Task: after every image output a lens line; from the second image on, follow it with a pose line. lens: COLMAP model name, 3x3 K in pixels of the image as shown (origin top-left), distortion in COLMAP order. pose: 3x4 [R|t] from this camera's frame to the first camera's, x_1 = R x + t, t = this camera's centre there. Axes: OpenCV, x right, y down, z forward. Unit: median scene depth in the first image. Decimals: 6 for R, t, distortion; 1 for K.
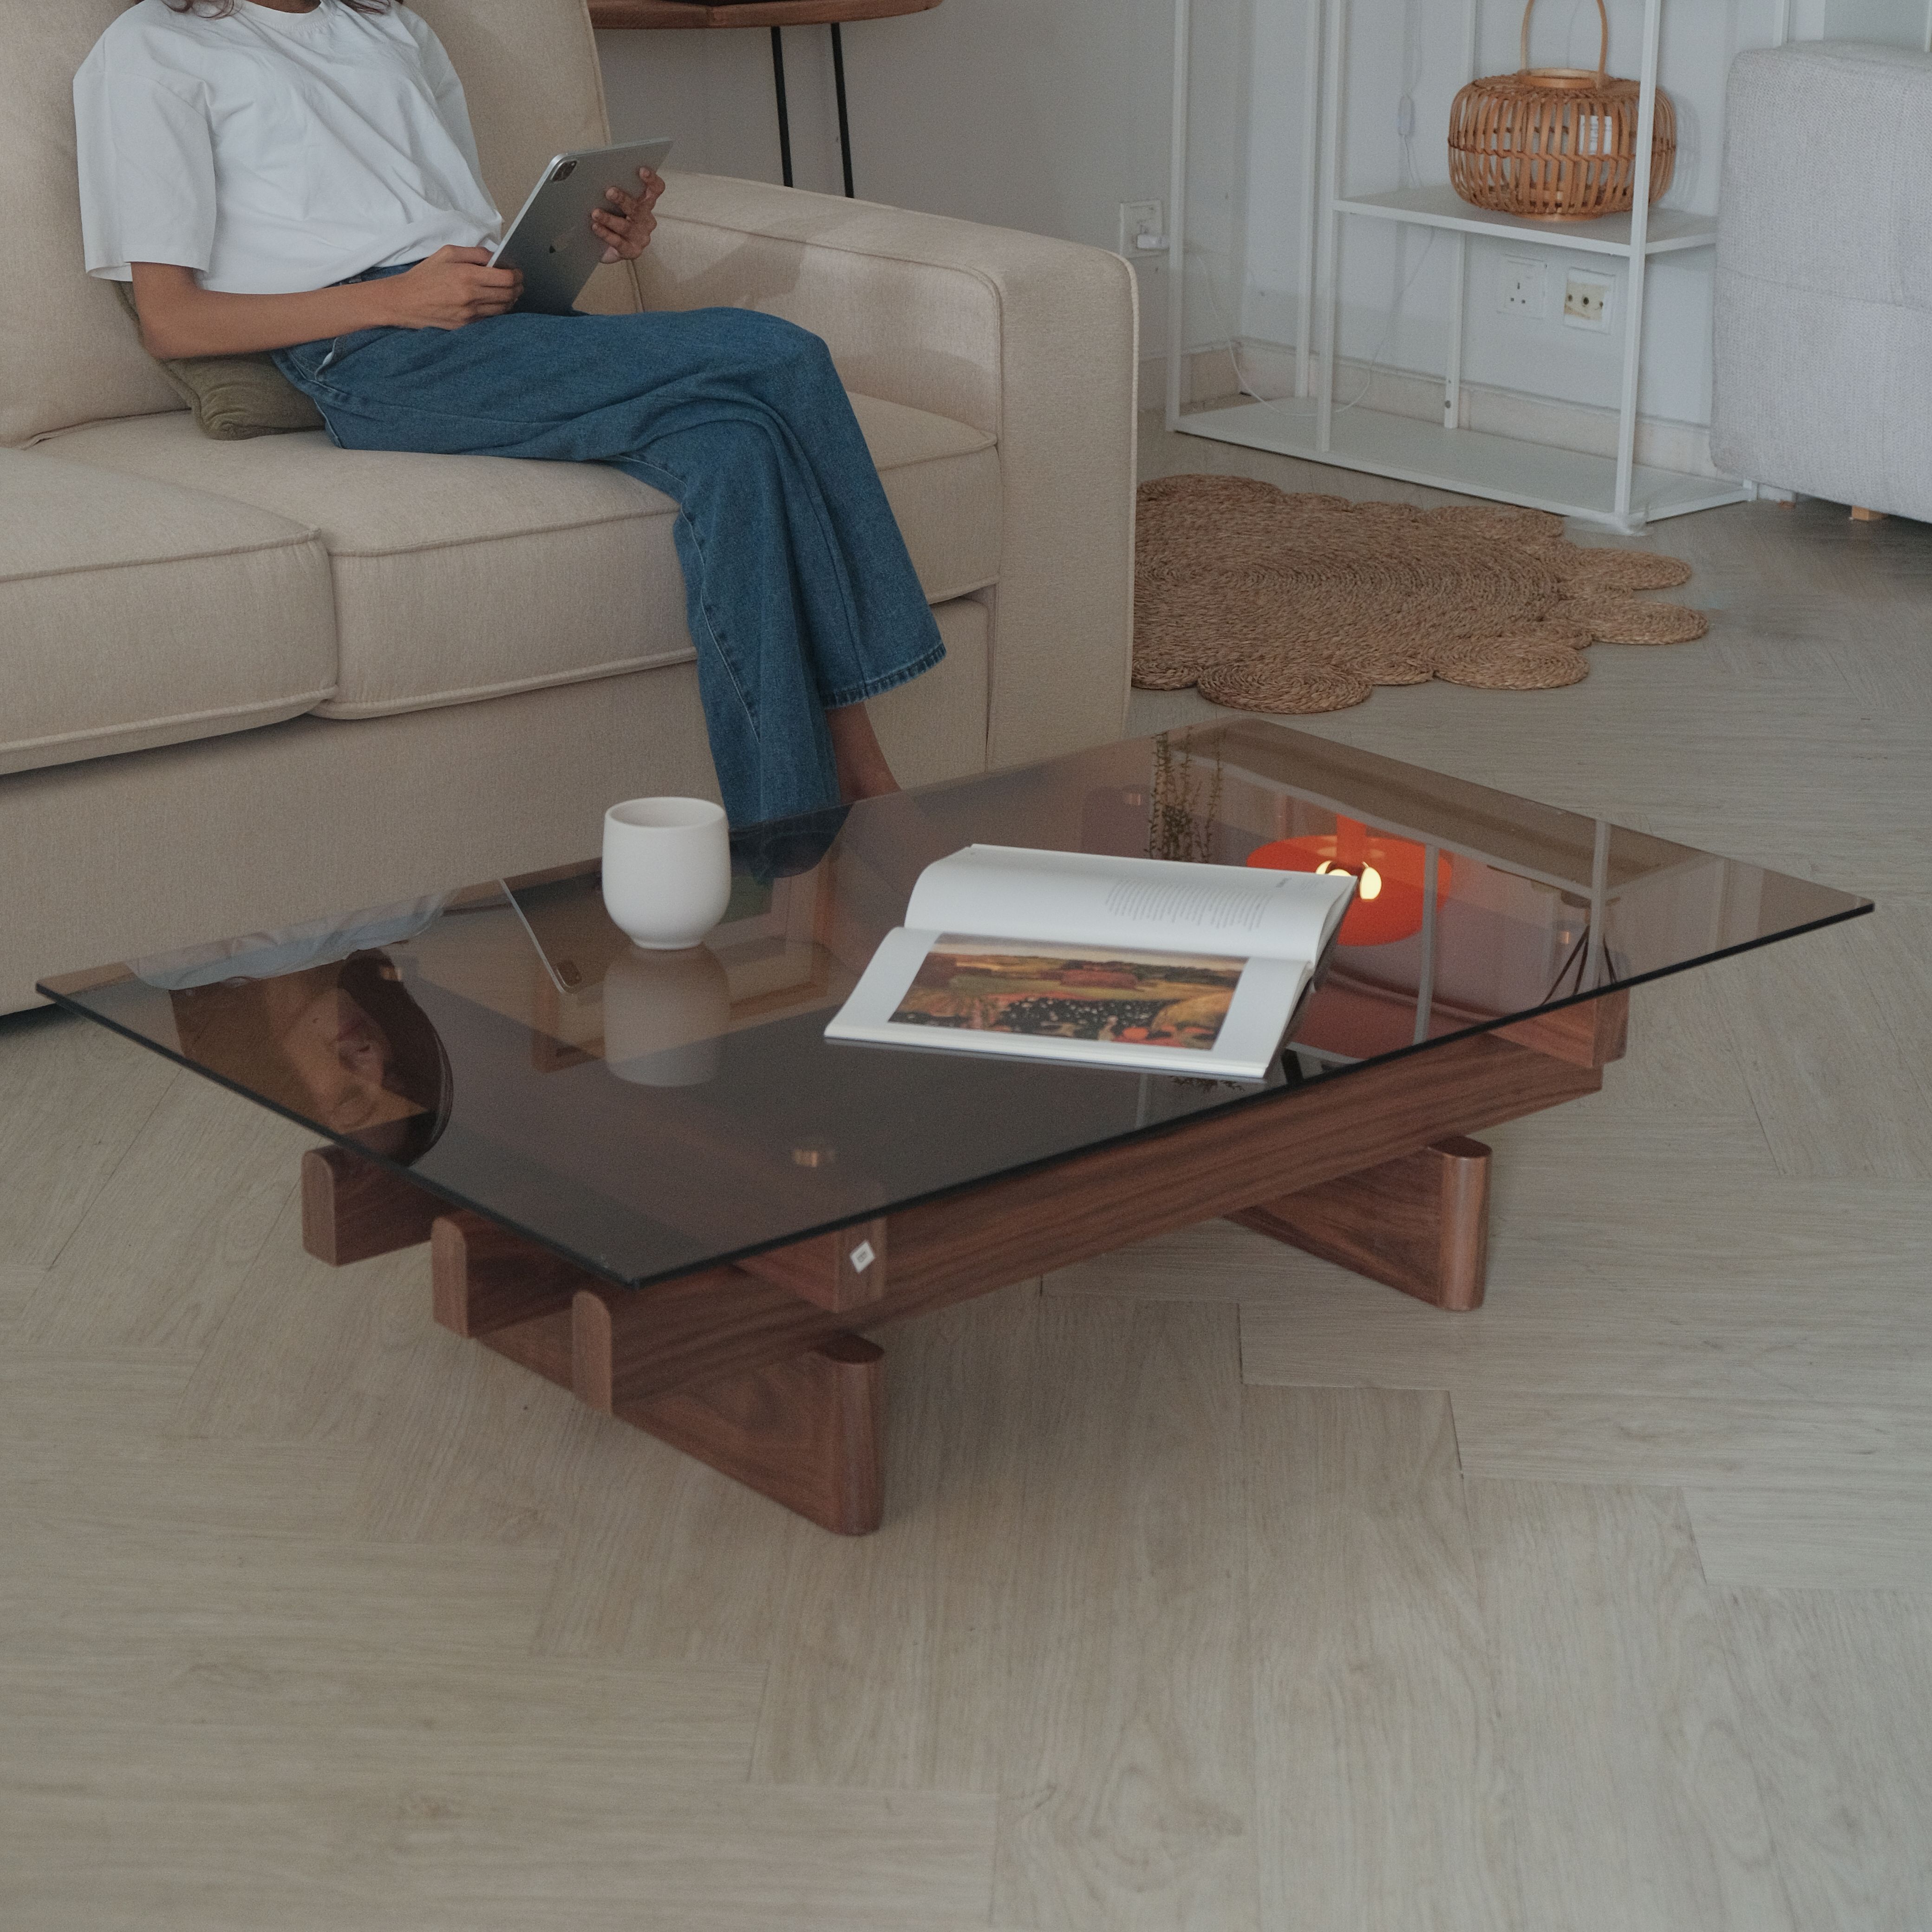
lens RADIAL K [[4178.0, 0, 966.0], [0, 4178.0, 966.0], [0, 0, 1]] dist [0.010270, 0.426990]
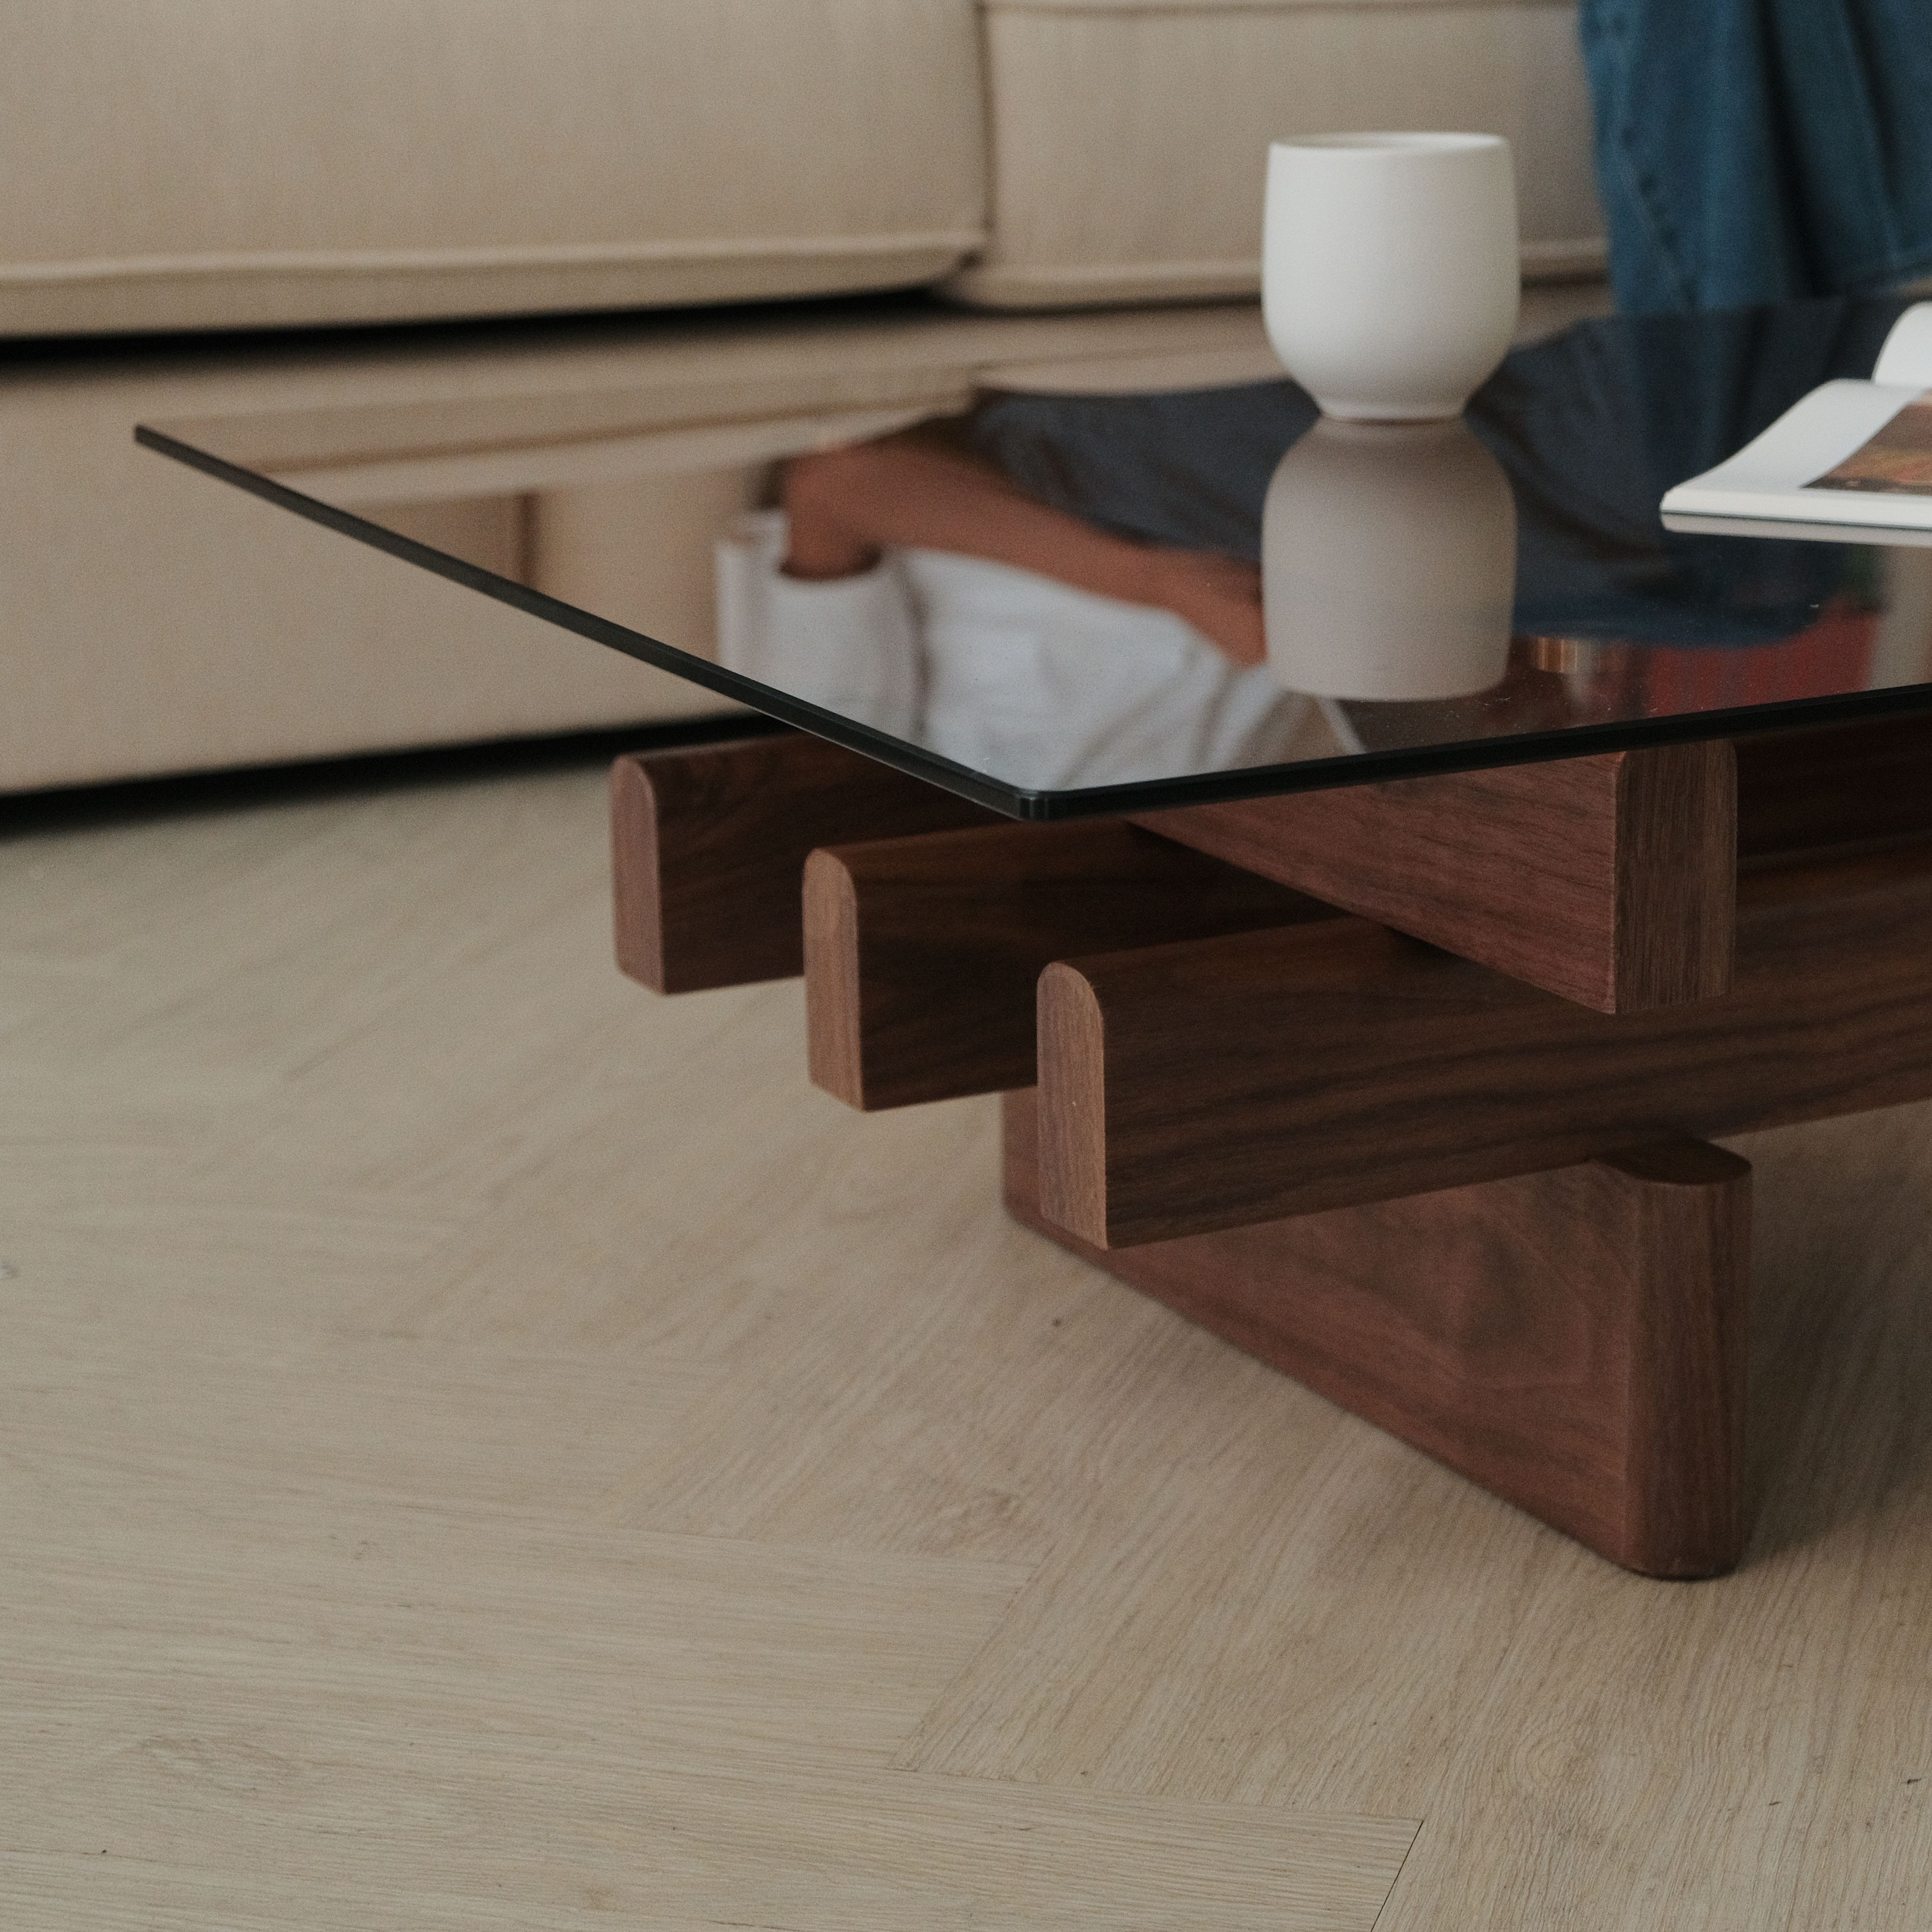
lens RADIAL K [[4765.7, 0, 1166.4], [0, 4765.7, 973.1], [0, 0, 1]] dist [-0.027368, 0.415974]
pose [[0.978557, 0.030244, -0.203742, 0.017252], [-0.041476, 0.997833, -0.051086, 0.076697], [0.201755, 0.058441, 0.977691, 0.371480]]
